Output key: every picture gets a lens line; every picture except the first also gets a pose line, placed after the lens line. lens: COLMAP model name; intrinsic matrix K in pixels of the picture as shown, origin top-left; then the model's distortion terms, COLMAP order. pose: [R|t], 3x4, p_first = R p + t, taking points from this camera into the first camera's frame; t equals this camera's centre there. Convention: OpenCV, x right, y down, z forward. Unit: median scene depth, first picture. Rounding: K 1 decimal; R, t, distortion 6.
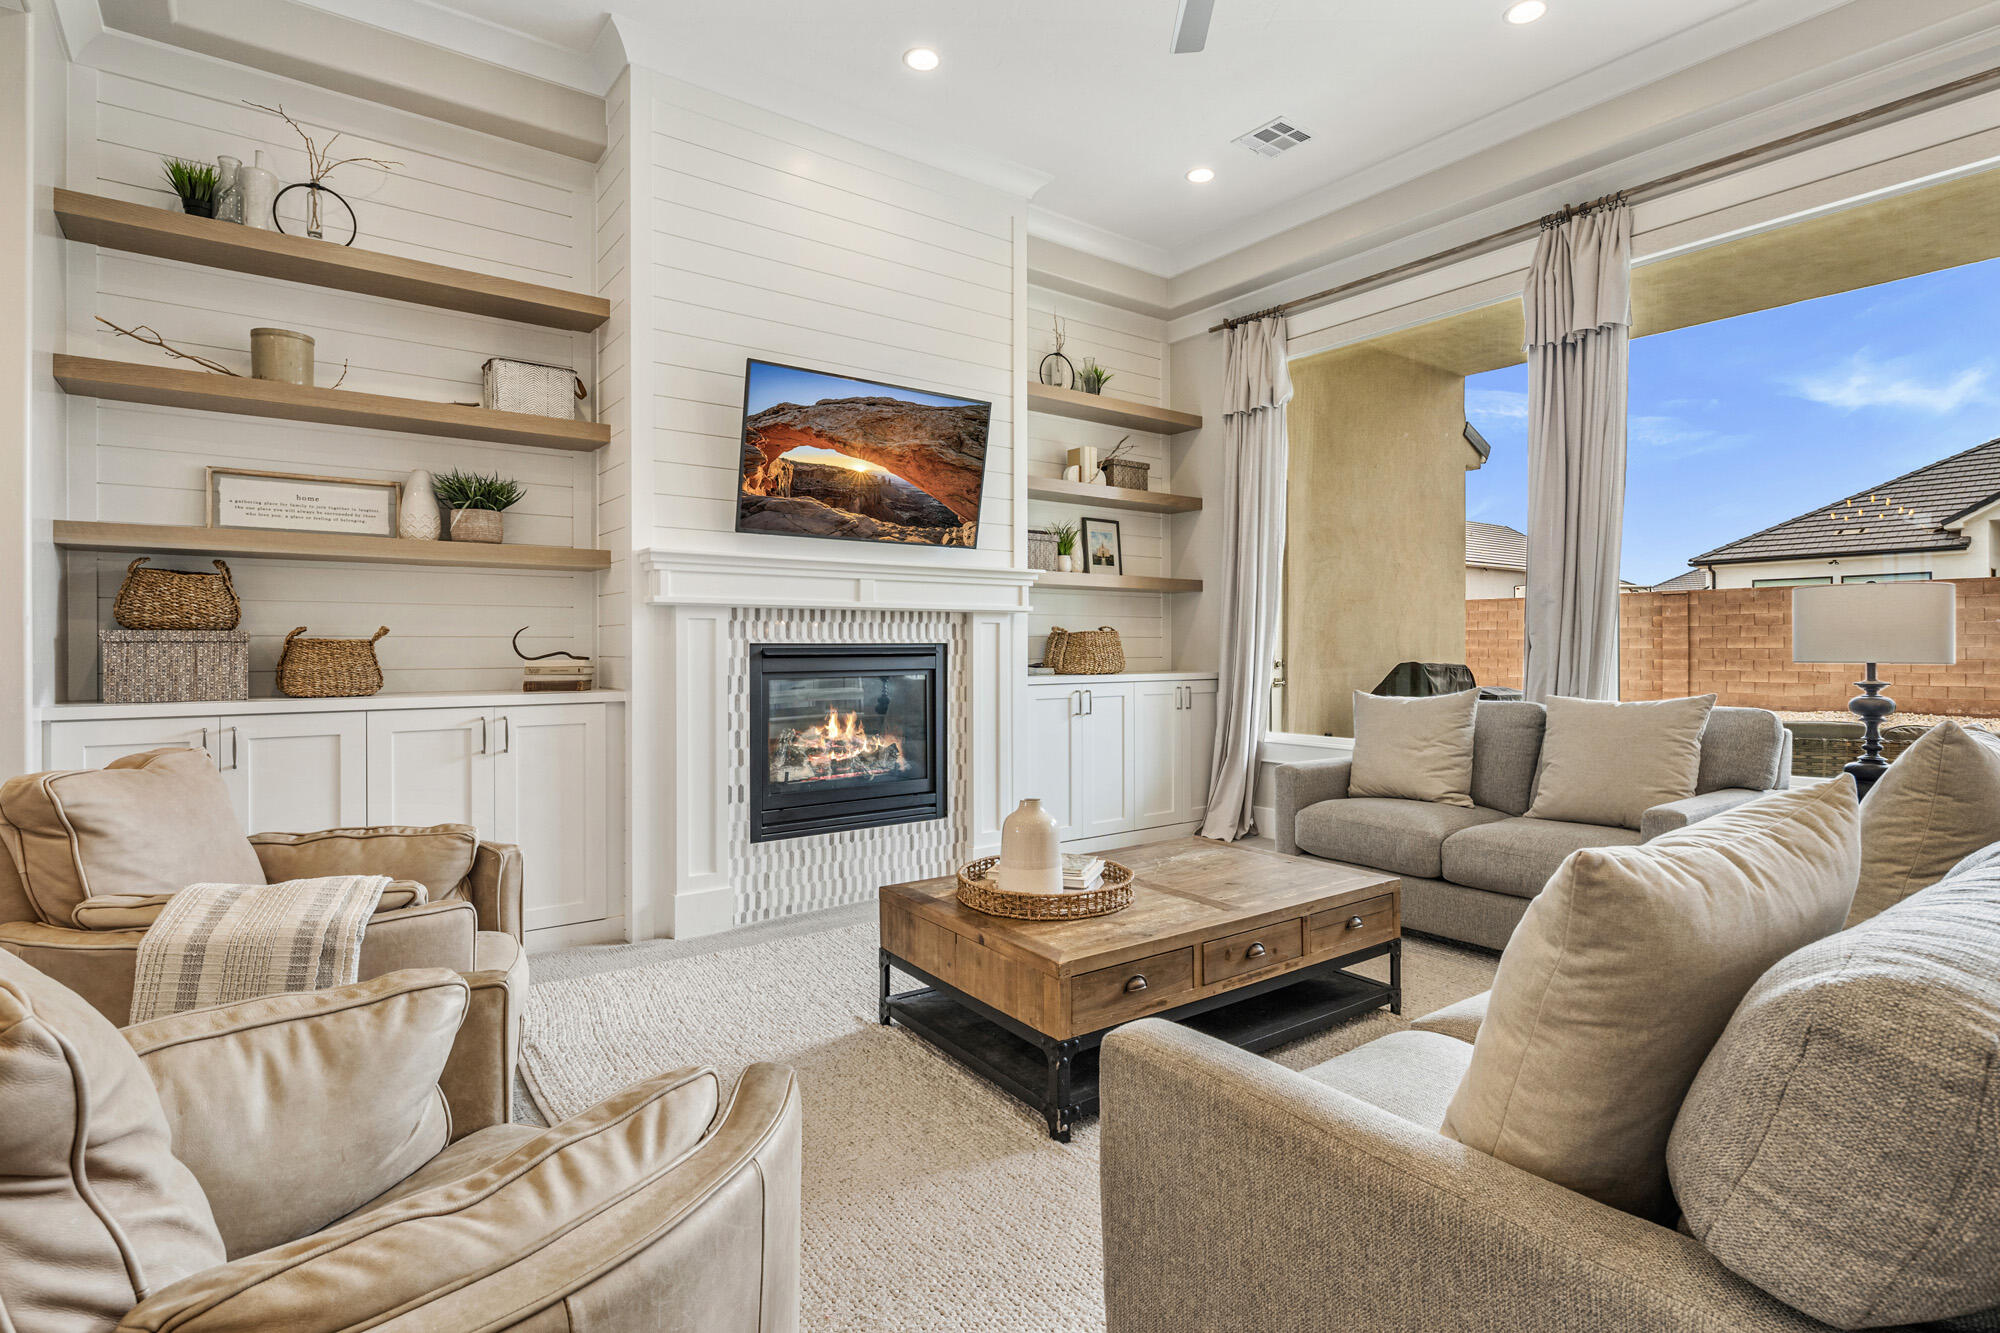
lens RADIAL K [[986.3, 0, 997.8], [0, 986.3, 649.5], [0, 0, 1]] dist [0.000952, -0.001001]
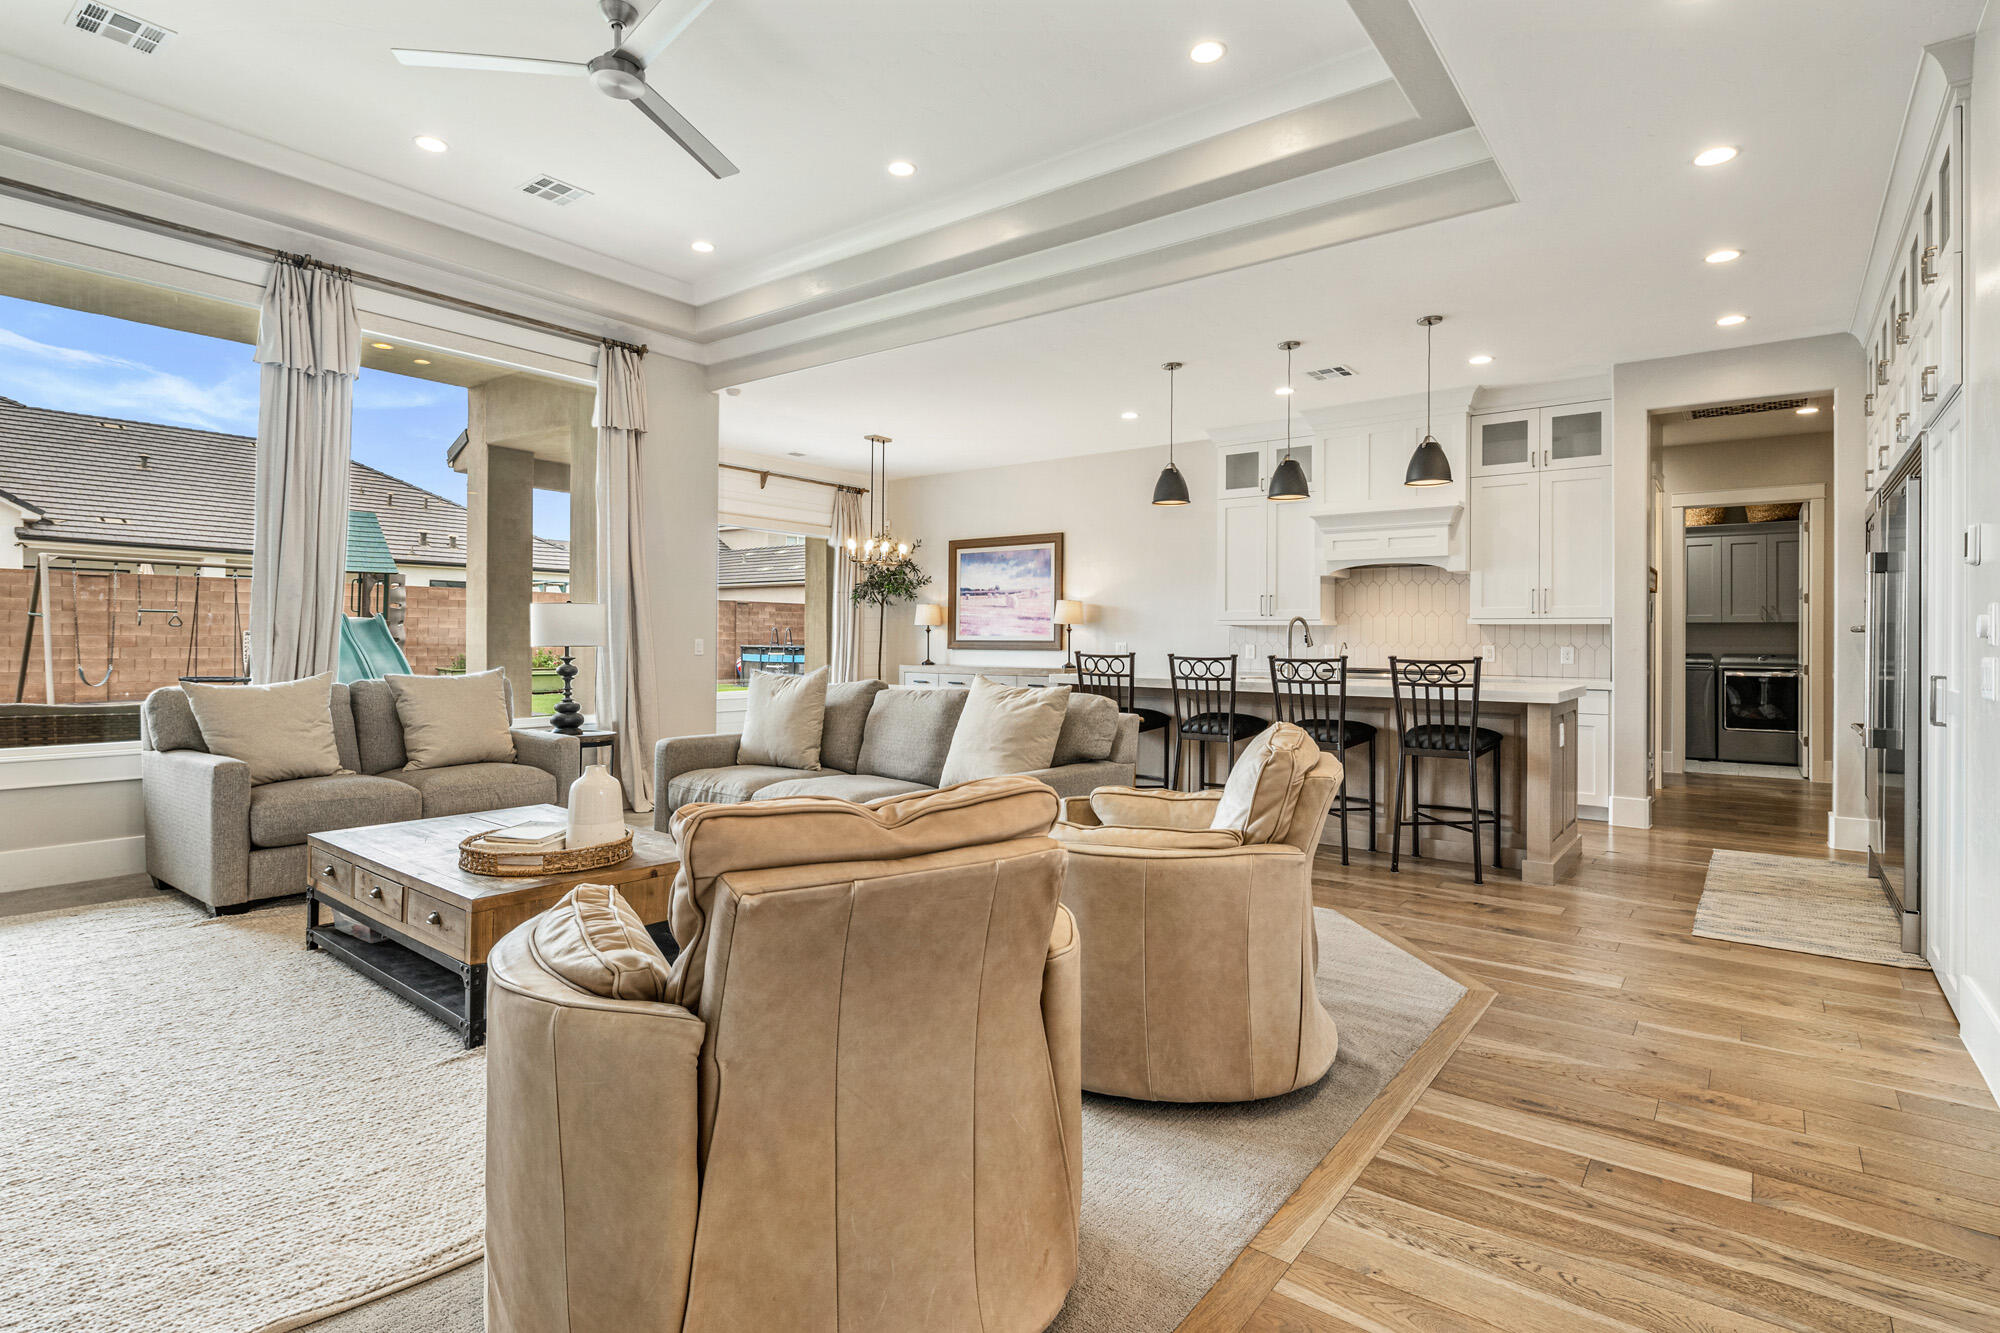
lens RADIAL K [[984.8, 0, 999.8], [0, 984.8, 634.3], [0, 0, 1]] dist [0.002918, 0.000271]
pose [[-0.267866, 0.005884, 0.963438, -0.765669], [-0.003976, 0.999966, -0.007213, 0.000844], [-0.963448, -0.005763, -0.267833, 0.530875]]
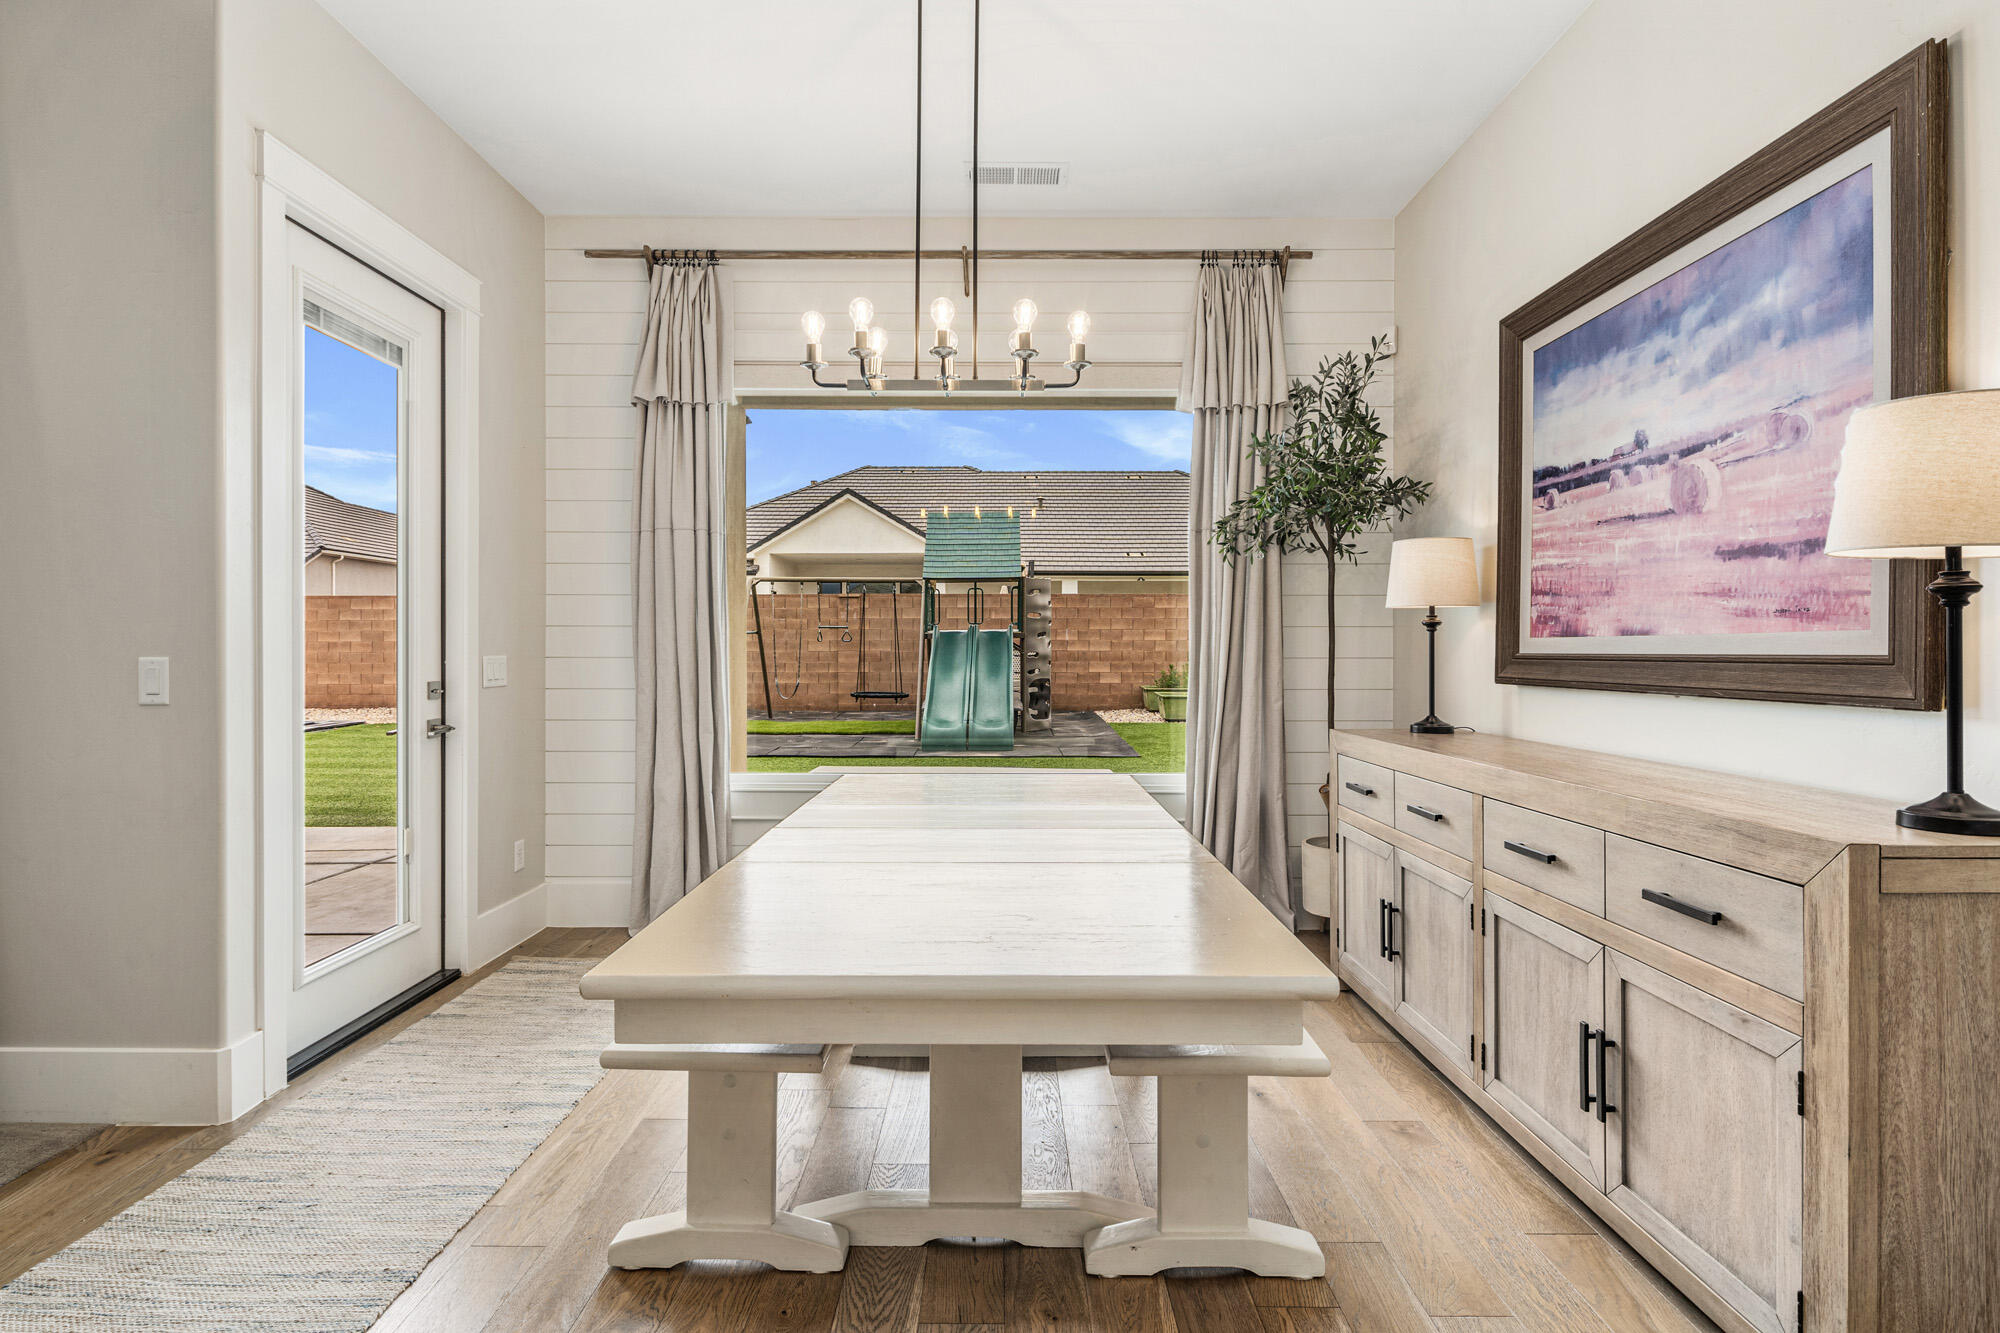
lens RADIAL K [[984.6, 0, 999.3], [0, 984.6, 649.4], [0, 0, 1]] dist [0.004650, 0.000688]
pose [[0.600033, 0.002264, 0.799972, 0.791683], [0.000214, 0.999996, -0.002990, -0.002829], [-0.799975, 0.001965, 0.600030, -0.131729]]
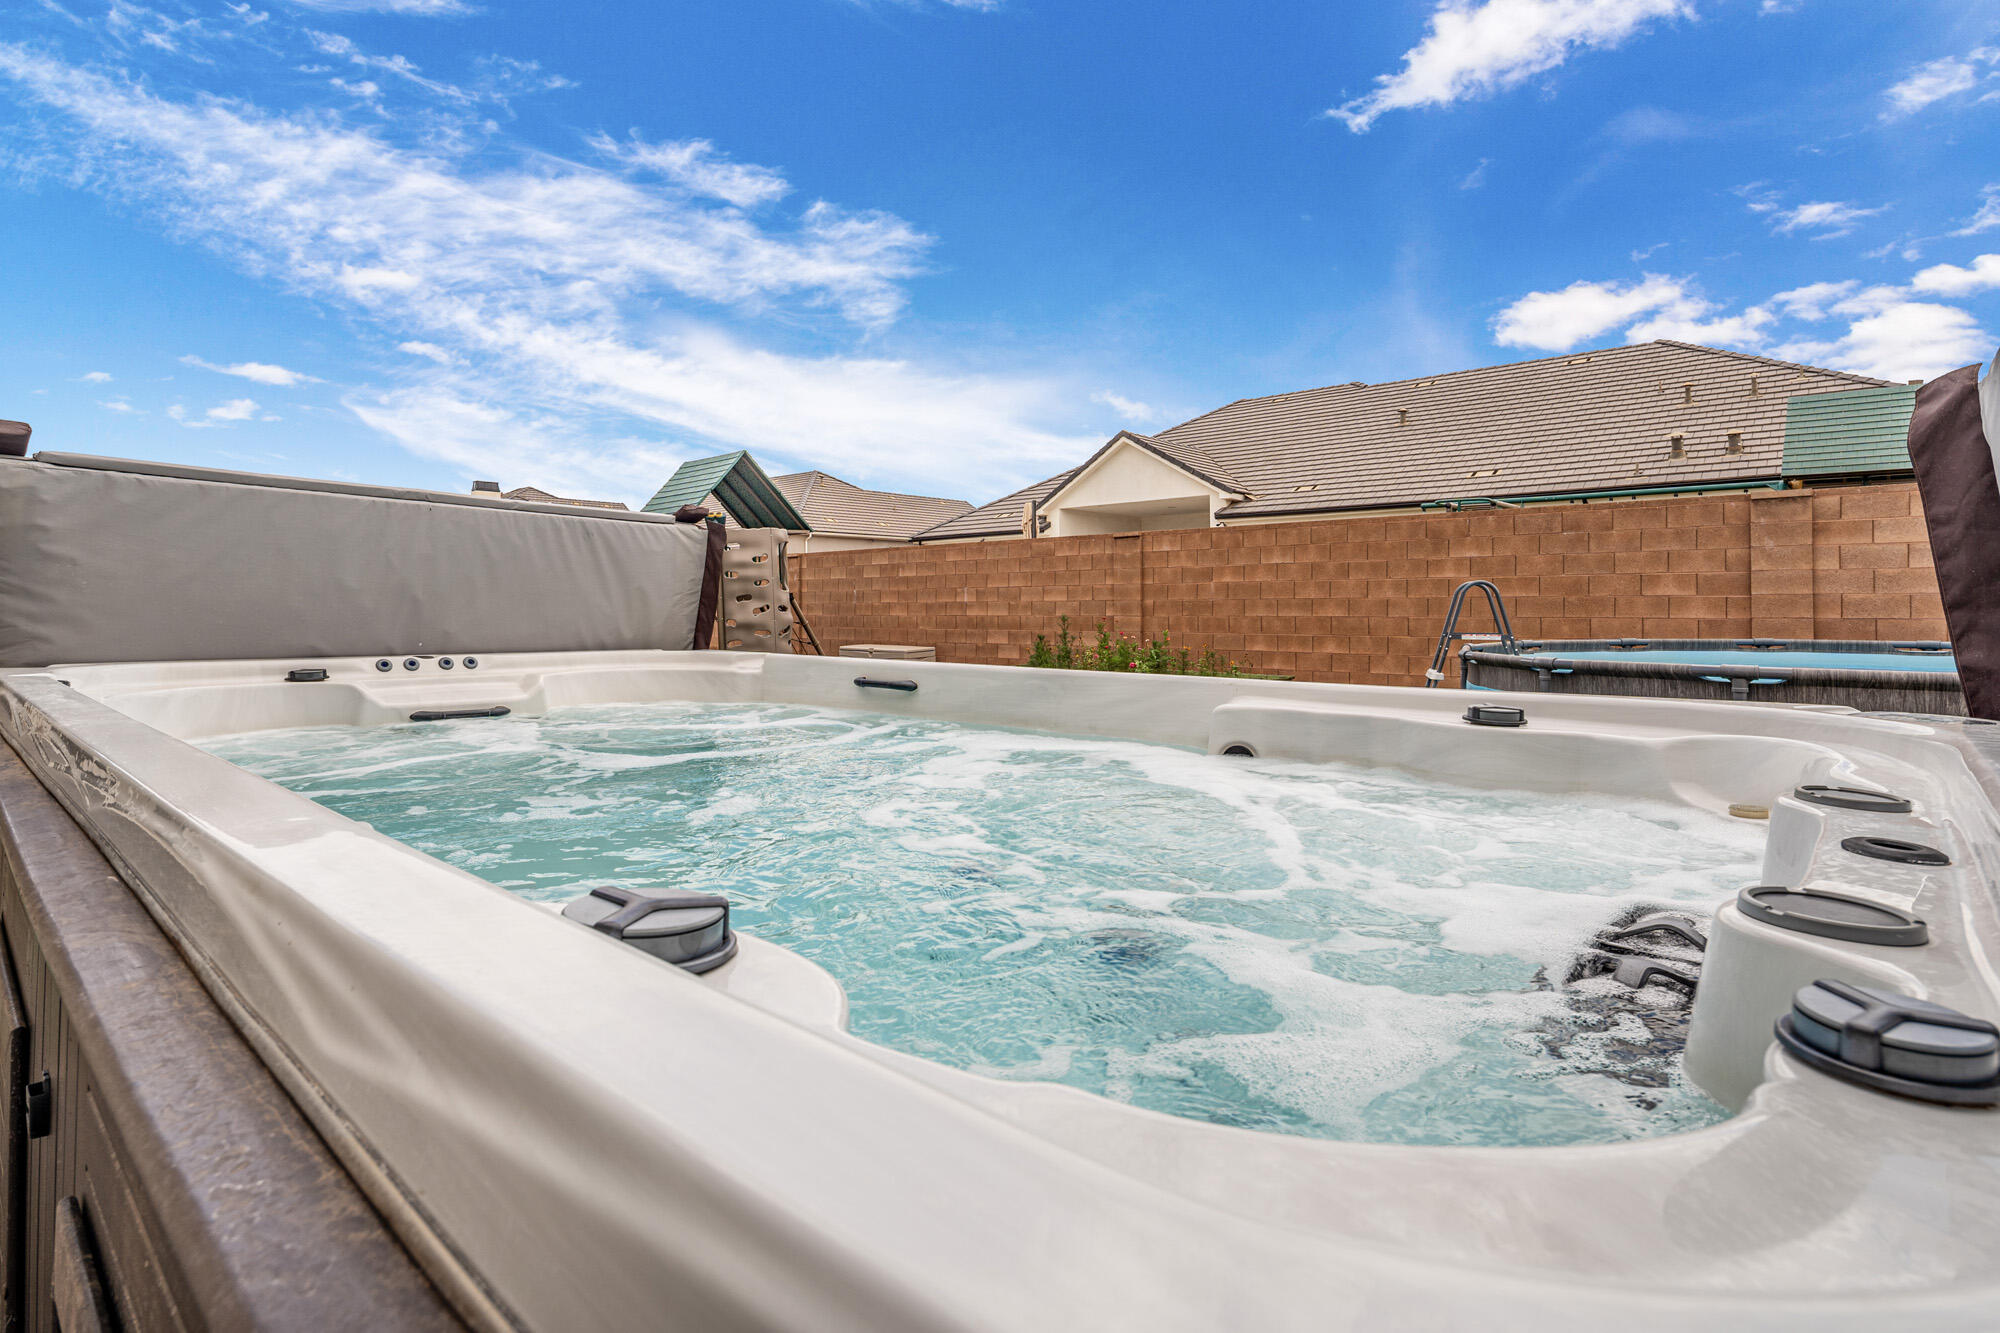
lens RADIAL K [[921.6, 0, 1040.3], [0, 921.6, 598.7], [0, 0, 1]] dist [0.001099, -0.000166]
pose [[0.968879, -0.008448, 0.247391, 3.704857], [0.009611, 0.999948, -0.003491, -0.050411], [-0.247349, 0.005760, 0.968909, -0.871407]]
